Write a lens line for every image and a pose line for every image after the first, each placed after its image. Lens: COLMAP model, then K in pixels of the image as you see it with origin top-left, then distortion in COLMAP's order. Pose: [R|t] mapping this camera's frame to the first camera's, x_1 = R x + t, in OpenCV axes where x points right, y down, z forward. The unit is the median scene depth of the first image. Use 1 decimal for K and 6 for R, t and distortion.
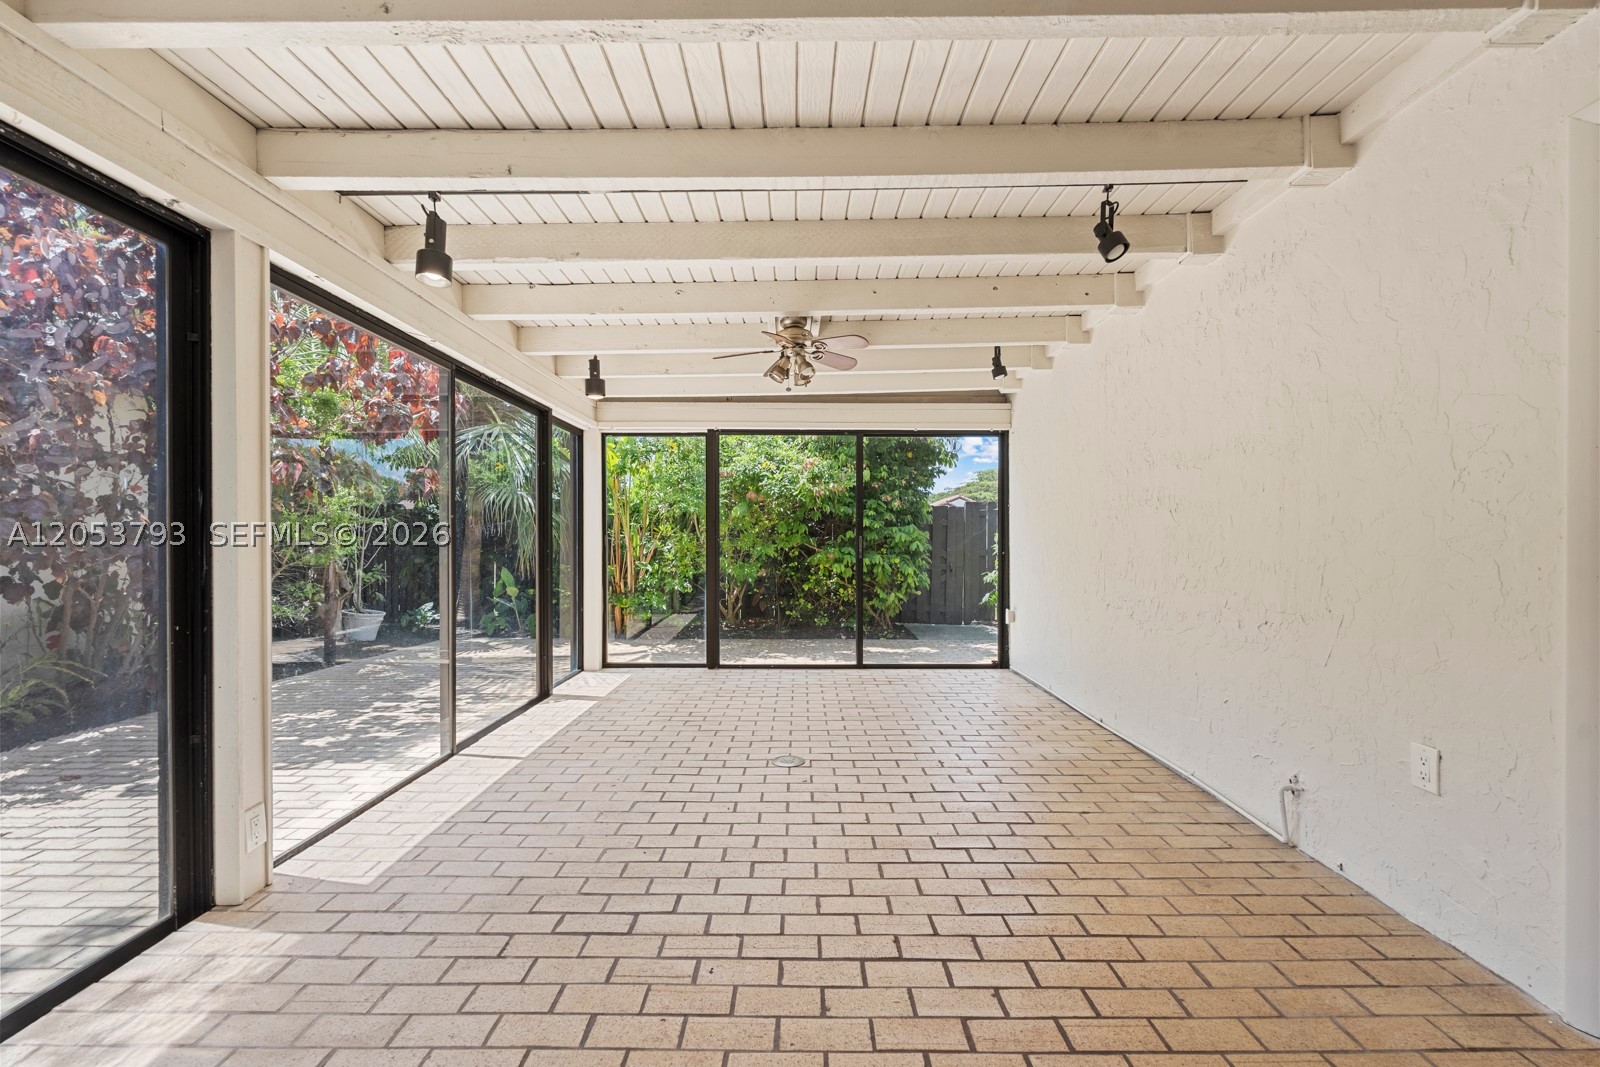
lens RADIAL K [[646.3, 0, 796.3], [0, 646.3, 531.9], [0, 0, 1]] dist [0.000130, -0.000729]
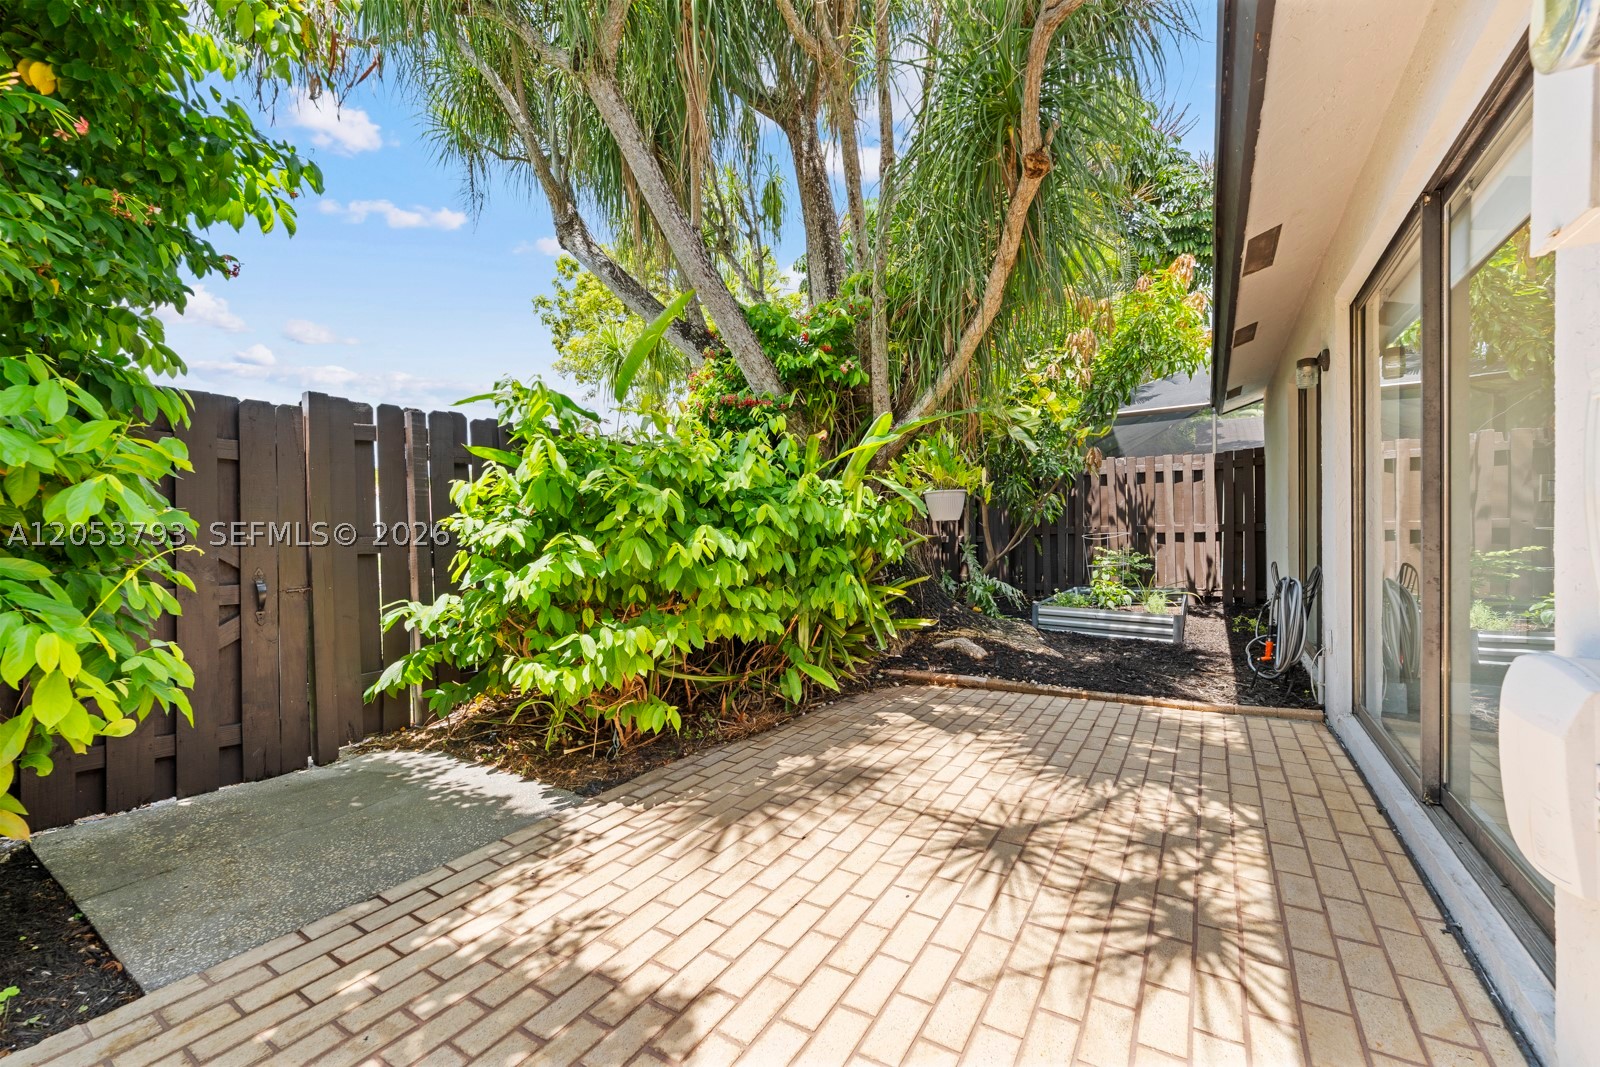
lens RADIAL K [[646.3, 0, 801.5], [0, 646.3, 534.6], [0, 0, 1]] dist [0.000130, -0.000729]
pose [[0.522162, 0.009511, 0.852793, 0.306658], [-0.022995, 0.999731, 0.002930, 0.056630], [-0.852536, -0.021139, 0.522240, 1.695684]]
